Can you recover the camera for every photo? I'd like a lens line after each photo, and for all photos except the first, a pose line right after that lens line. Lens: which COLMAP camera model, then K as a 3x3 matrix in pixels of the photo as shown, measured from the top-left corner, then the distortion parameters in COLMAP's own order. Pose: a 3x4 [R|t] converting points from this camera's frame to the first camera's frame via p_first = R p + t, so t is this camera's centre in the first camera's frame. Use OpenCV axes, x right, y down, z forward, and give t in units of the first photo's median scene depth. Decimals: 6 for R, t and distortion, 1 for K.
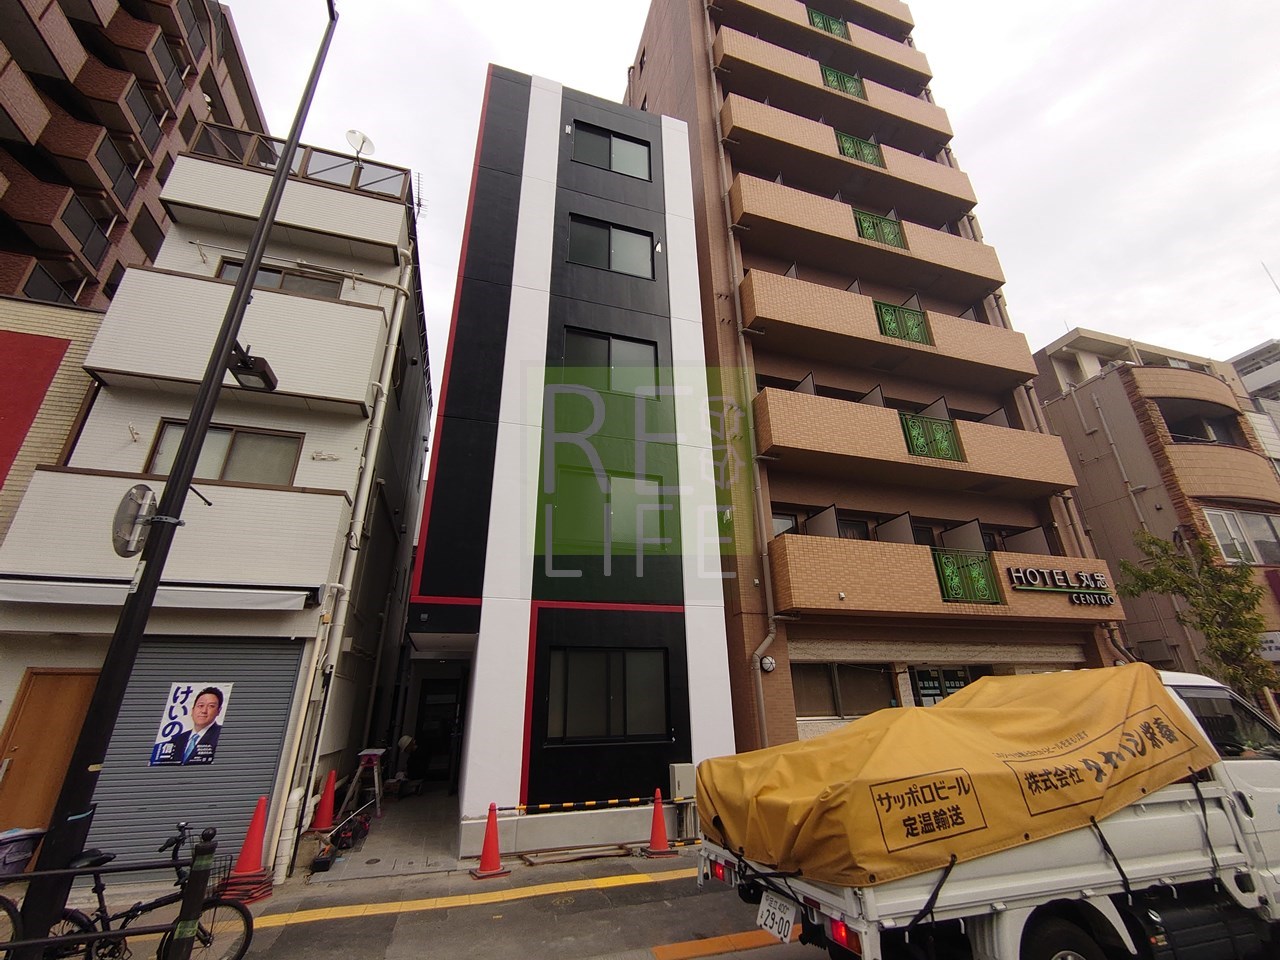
lens RADIAL K [[550.1, 0, 646.3], [0, 550.1, 474.6], [0, 0, 1]] dist [0.001550, -0.001230]
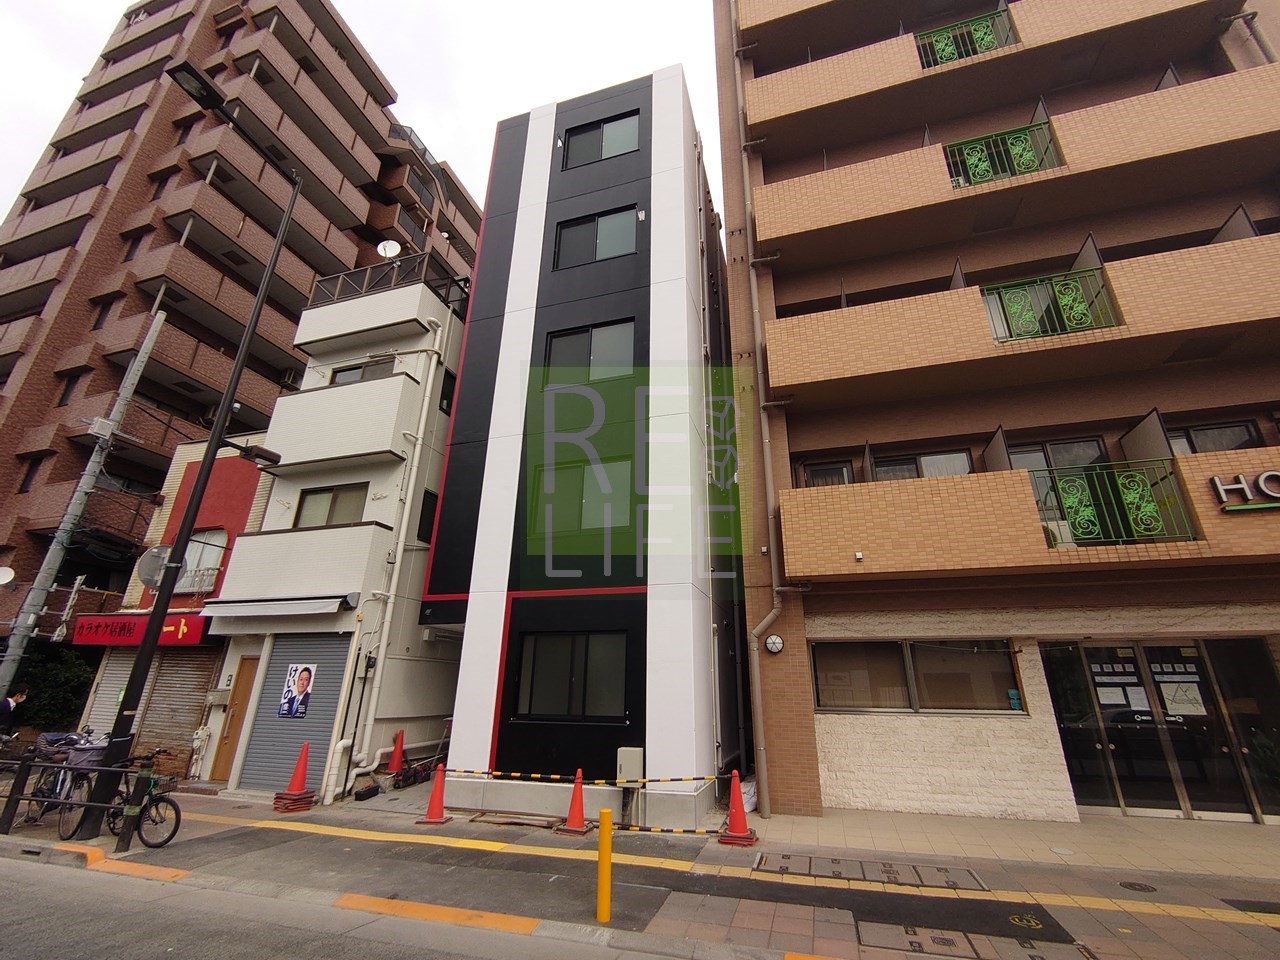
lens RADIAL K [[550.1, 0, 641.7], [0, 550.1, 473.3], [0, 0, 1]] dist [0.001550, -0.001230]
pose [[0.818043, -0.184858, -0.544641, 0.570892], [0.201742, 0.979001, -0.029271, 0.067825], [0.538615, -0.085932, 0.838158, 0.194185]]
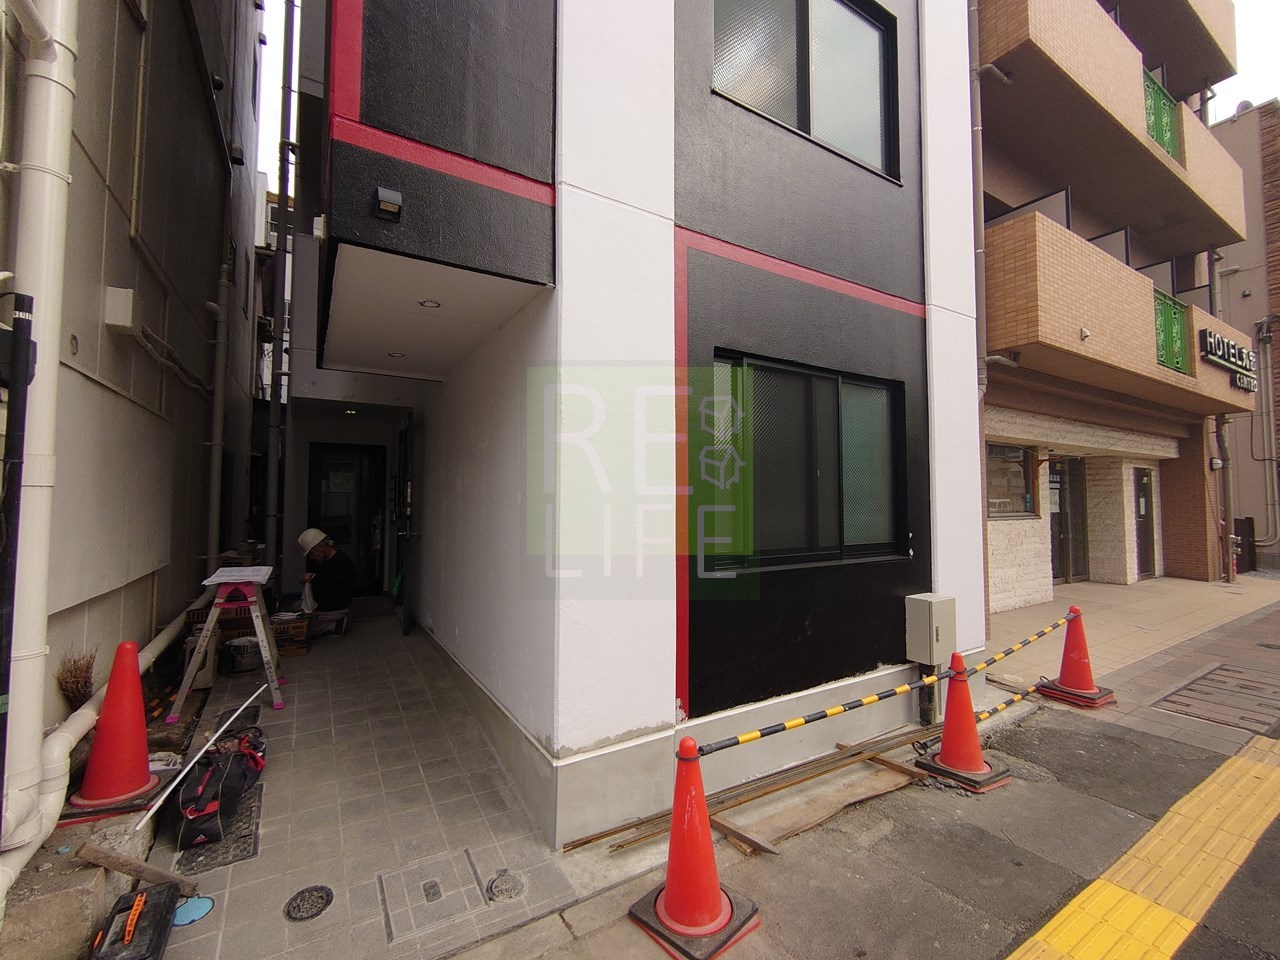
lens RADIAL K [[550.1, 0, 647.4], [0, 550.1, 477.1], [0, 0, 1]] dist [0.001550, -0.001230]
pose [[0.970958, 0.029705, 0.237398, -0.262550], [-0.110612, 0.935582, 0.335336, 0.225478], [-0.212145, -0.351857, 0.911697, 0.507871]]
